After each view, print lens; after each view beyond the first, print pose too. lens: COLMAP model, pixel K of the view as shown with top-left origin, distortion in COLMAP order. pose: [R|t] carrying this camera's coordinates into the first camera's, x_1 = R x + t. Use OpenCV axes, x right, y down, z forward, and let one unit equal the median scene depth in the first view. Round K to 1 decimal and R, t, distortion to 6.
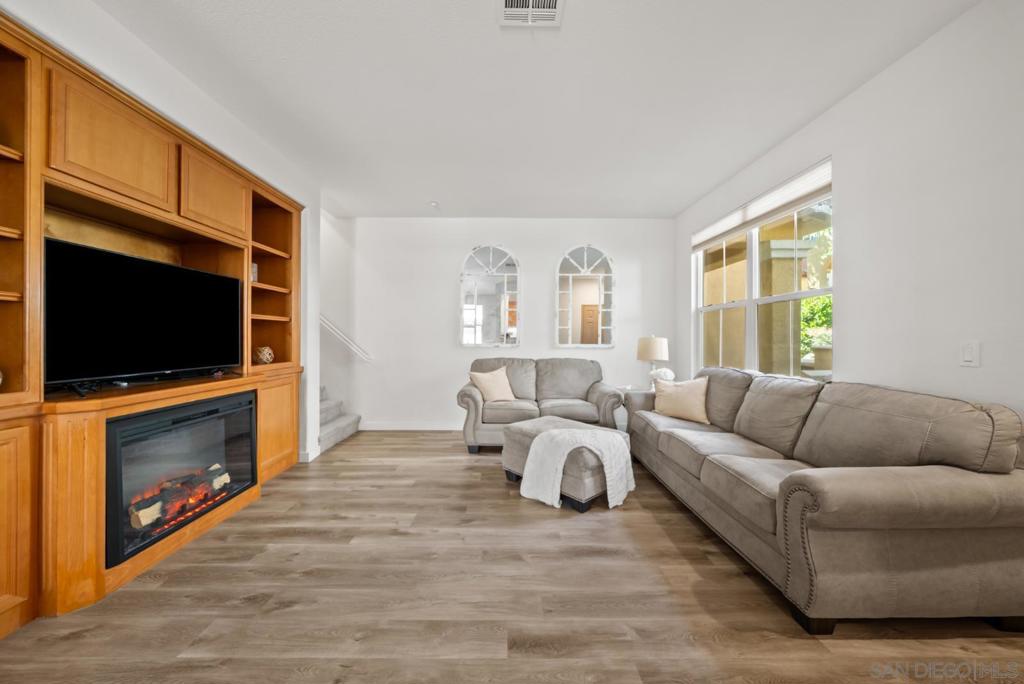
lens RADIAL K [[353.1, 0, 513.3], [0, 353.1, 335.9], [0, 0, 1]] dist [-0.010824, 0.000090]
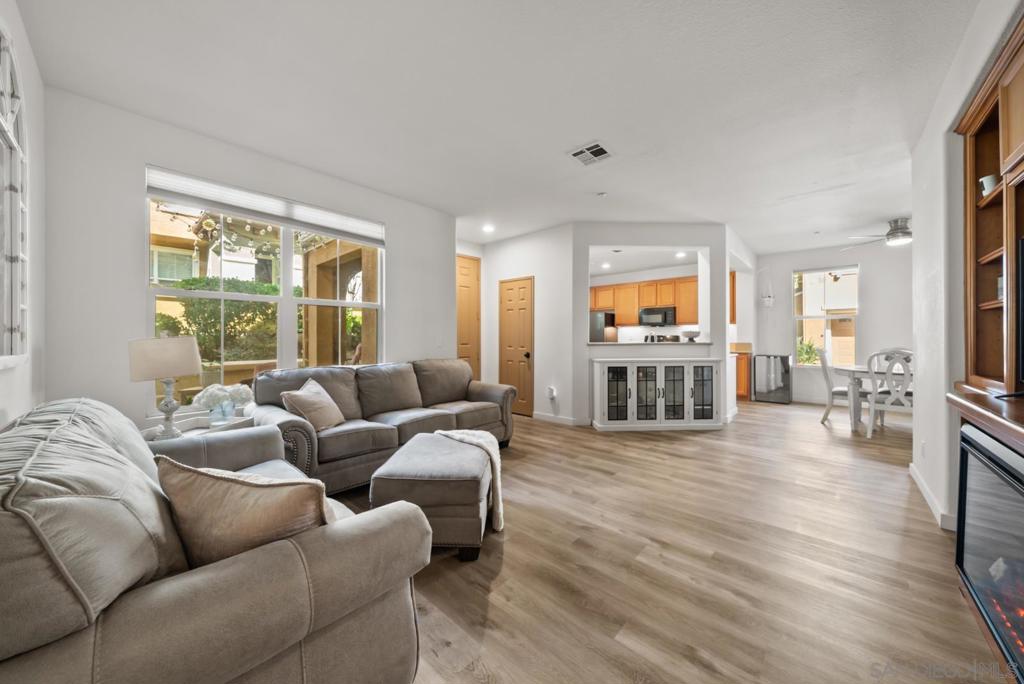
lens RADIAL K [[353.1, 0, 508.3], [0, 353.1, 343.4], [0, 0, 1]] dist [-0.010824, 0.000090]
pose [[-0.722391, -0.004335, 0.691471, -0.614056], [0.002064, 0.999962, 0.008425, 0.019457], [-0.691482, 0.007513, -0.722355, 1.768428]]
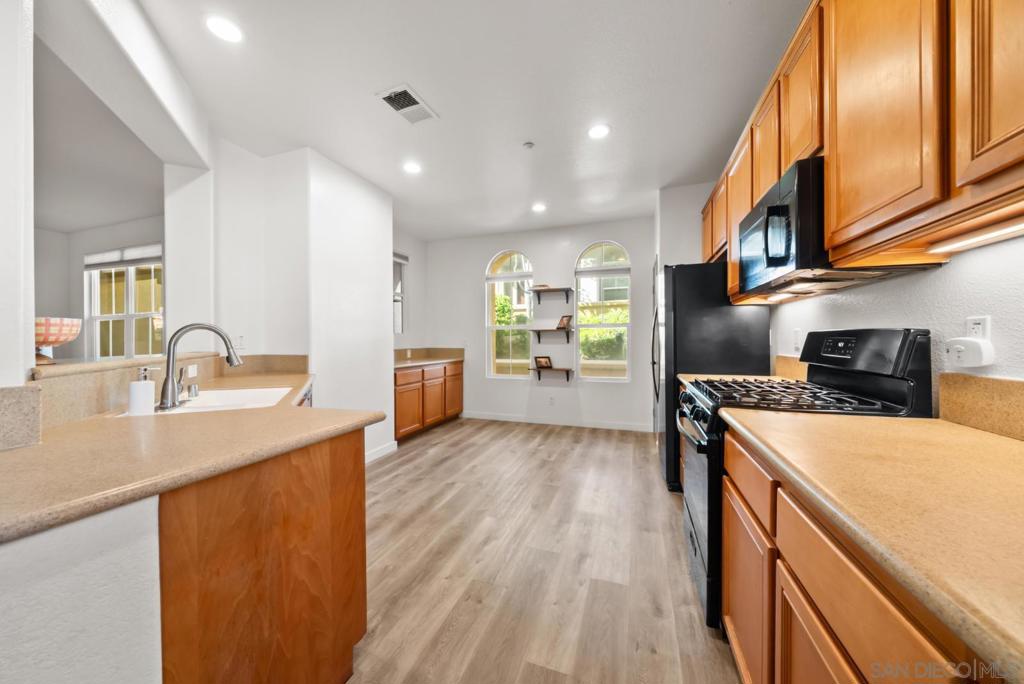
lens RADIAL K [[353.1, 0, 514.2], [0, 353.1, 340.3], [0, 0, 1]] dist [-0.010824, 0.000090]
pose [[0.341190, -0.005688, 0.939977, -0.156332], [0.003166, 0.999983, 0.004902, -0.010586], [-0.939989, 0.001303, 0.341202, -1.295073]]
